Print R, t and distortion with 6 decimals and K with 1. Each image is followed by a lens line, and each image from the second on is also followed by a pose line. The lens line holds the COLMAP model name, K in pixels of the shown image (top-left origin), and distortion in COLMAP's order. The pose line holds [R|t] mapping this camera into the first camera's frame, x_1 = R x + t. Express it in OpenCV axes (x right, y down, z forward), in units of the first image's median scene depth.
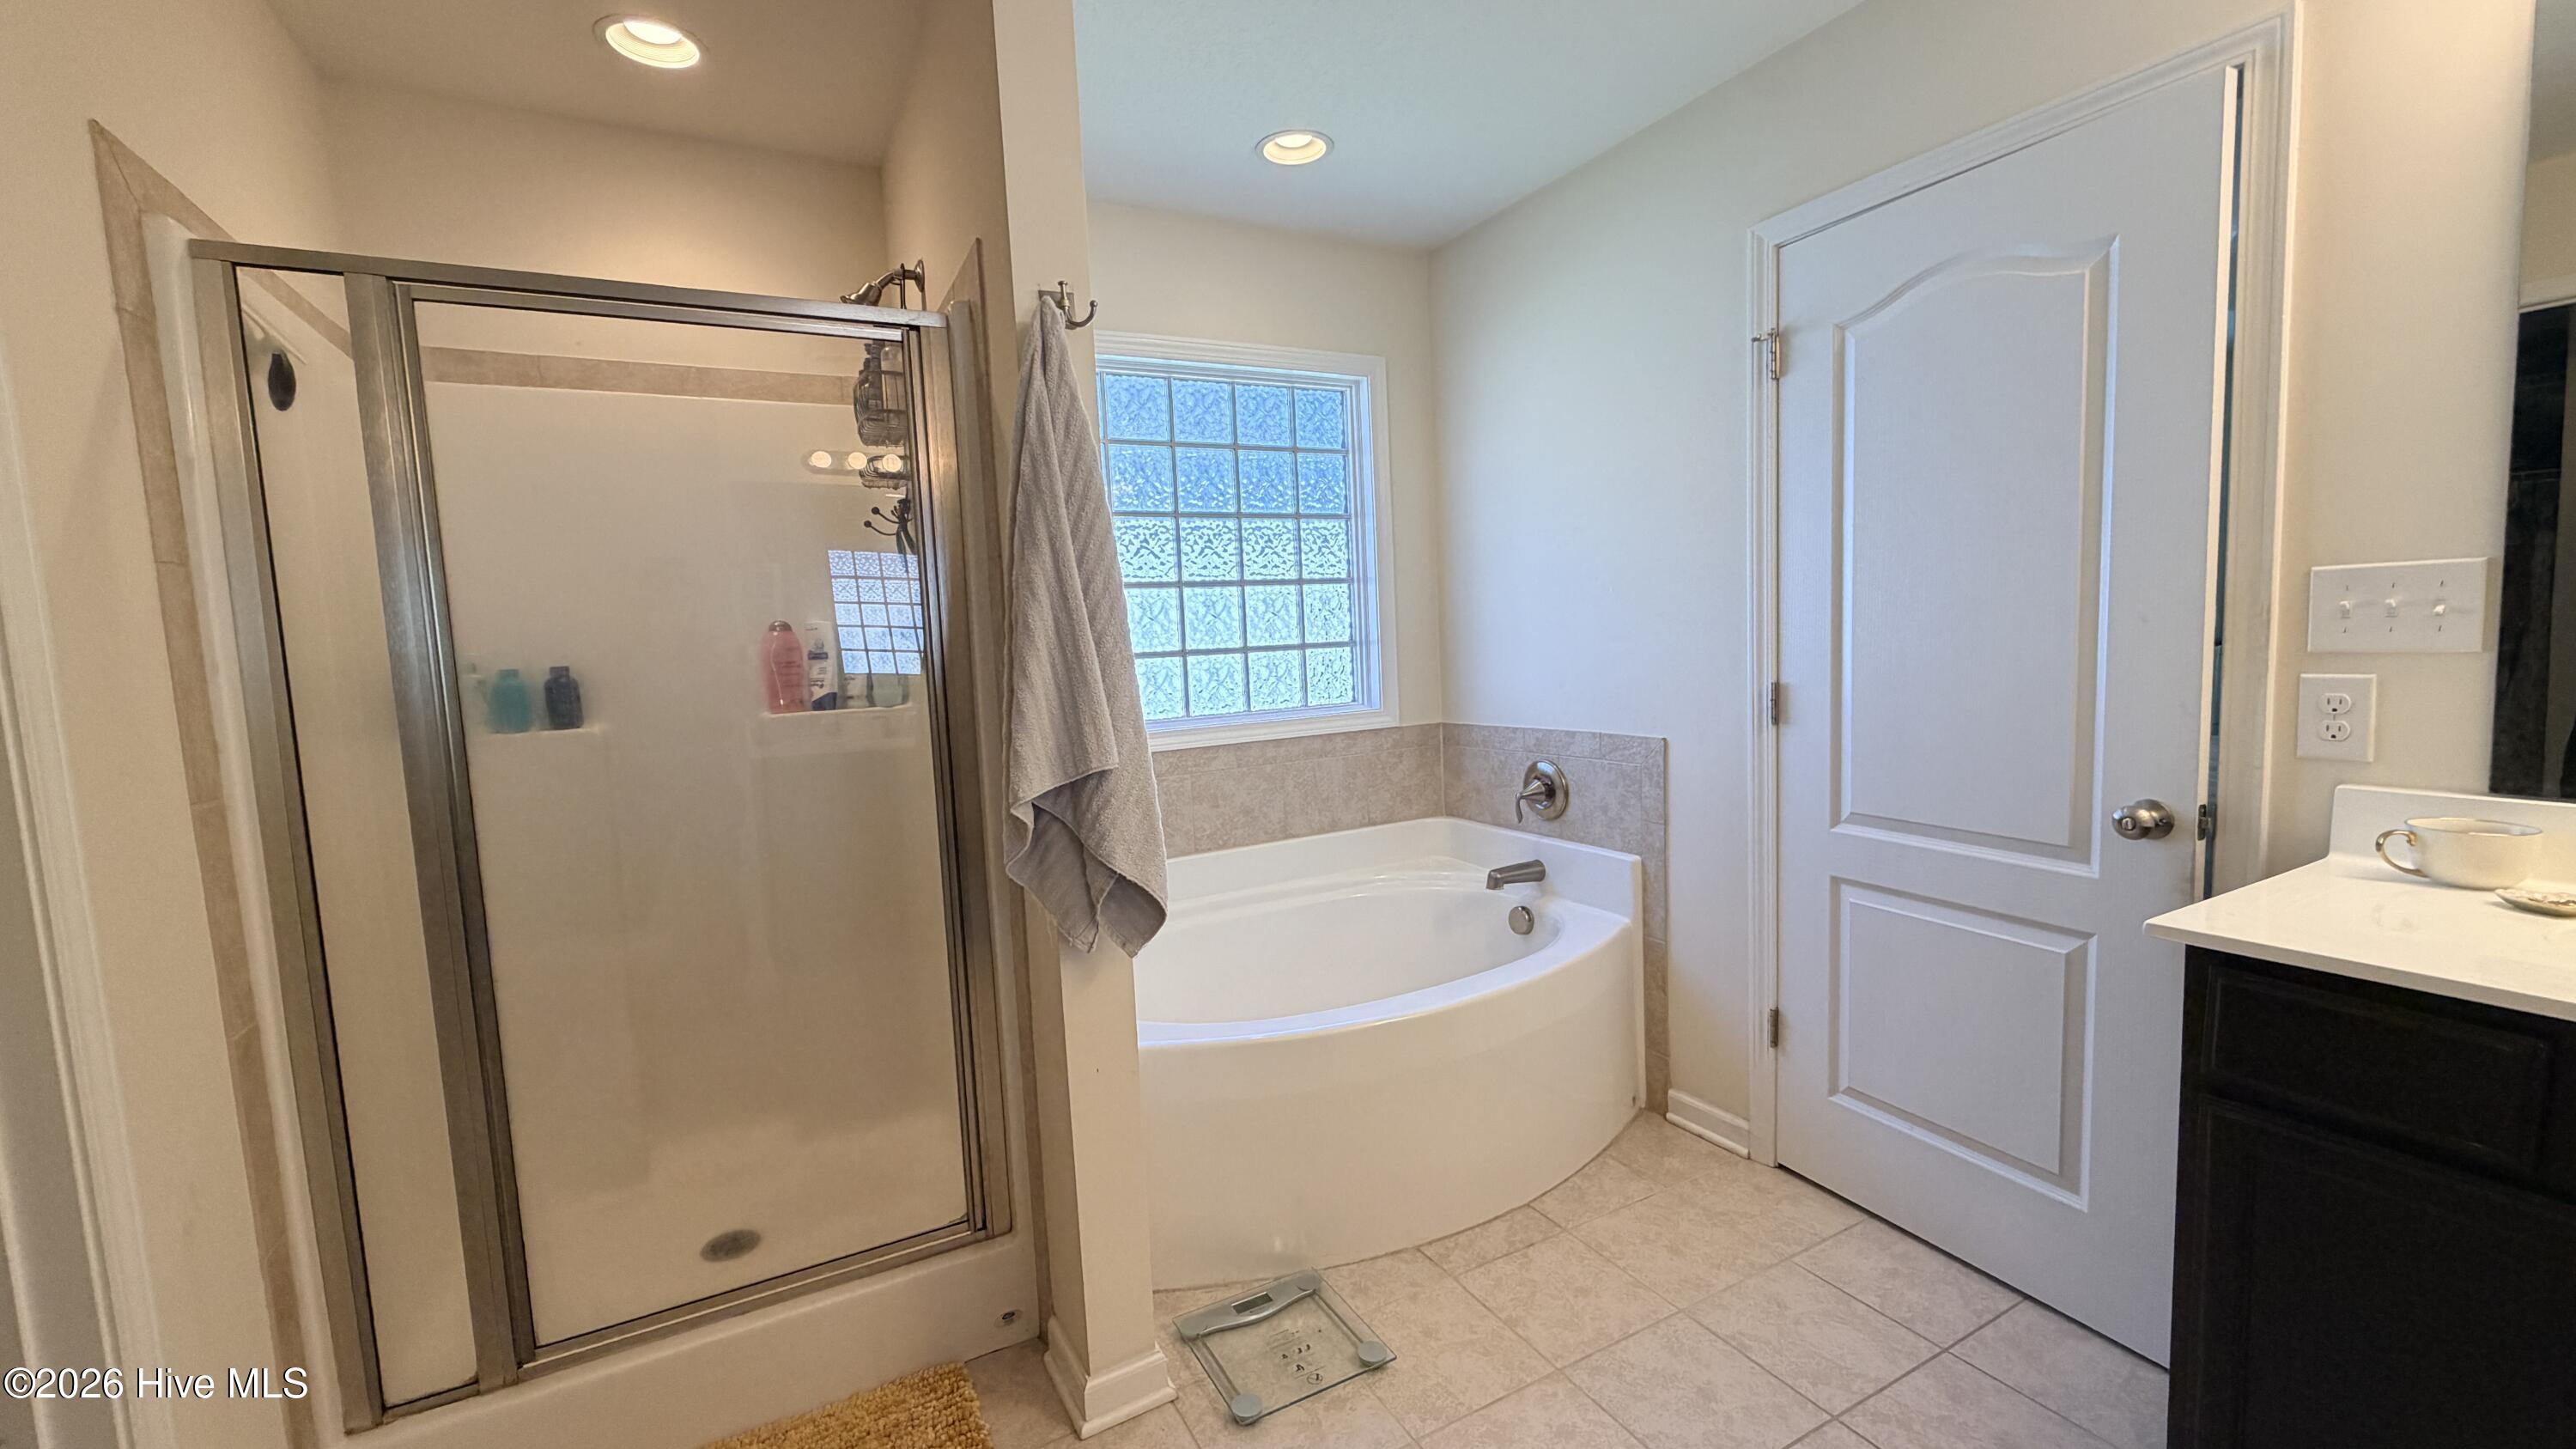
lens RADIAL K [[1025.7, 0, 1287.6], [0, 1025.7, 720.4], [0, 0, 1]] dist [0.000476, -0.000577]
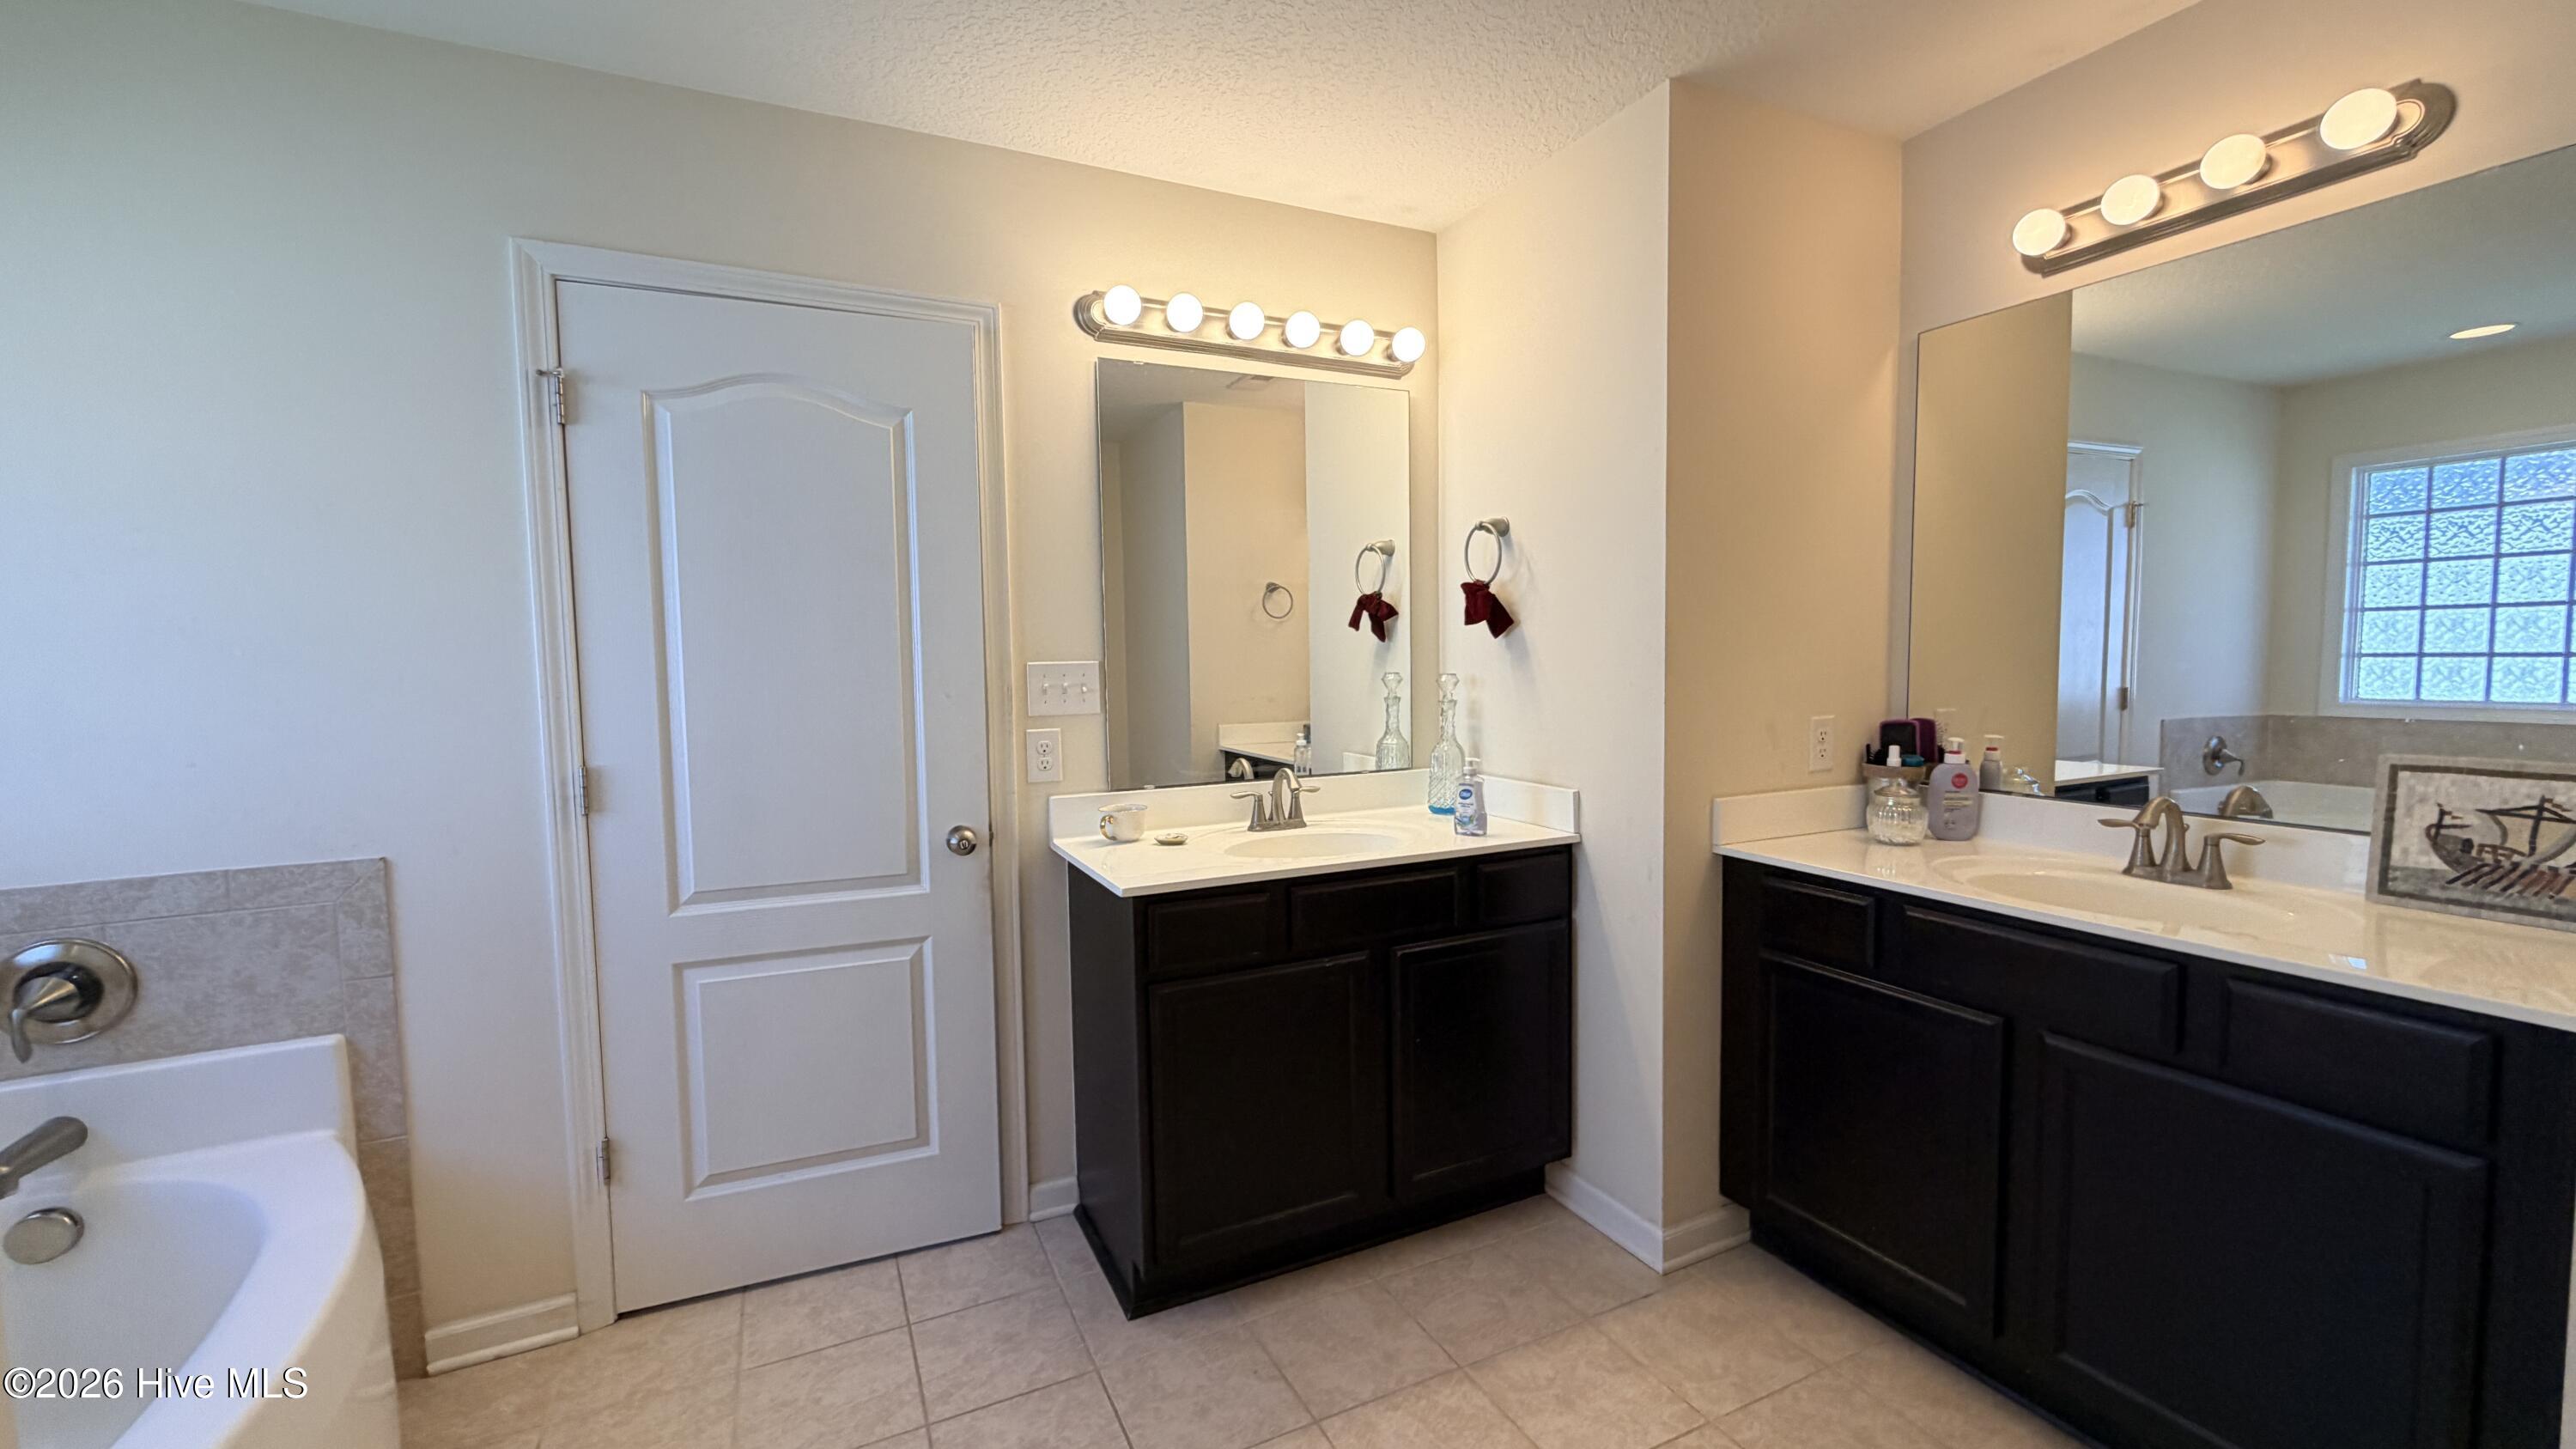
lens RADIAL K [[1025.7, 0, 1283.6], [0, 1025.7, 716.0], [0, 0, 1]] dist [0.000476, -0.000577]
pose [[0.047664, -0.016845, 0.998721, -0.389345], [0.100813, 0.994833, 0.011968, -0.031912], [-0.993763, 0.100114, 0.049116, 0.370767]]
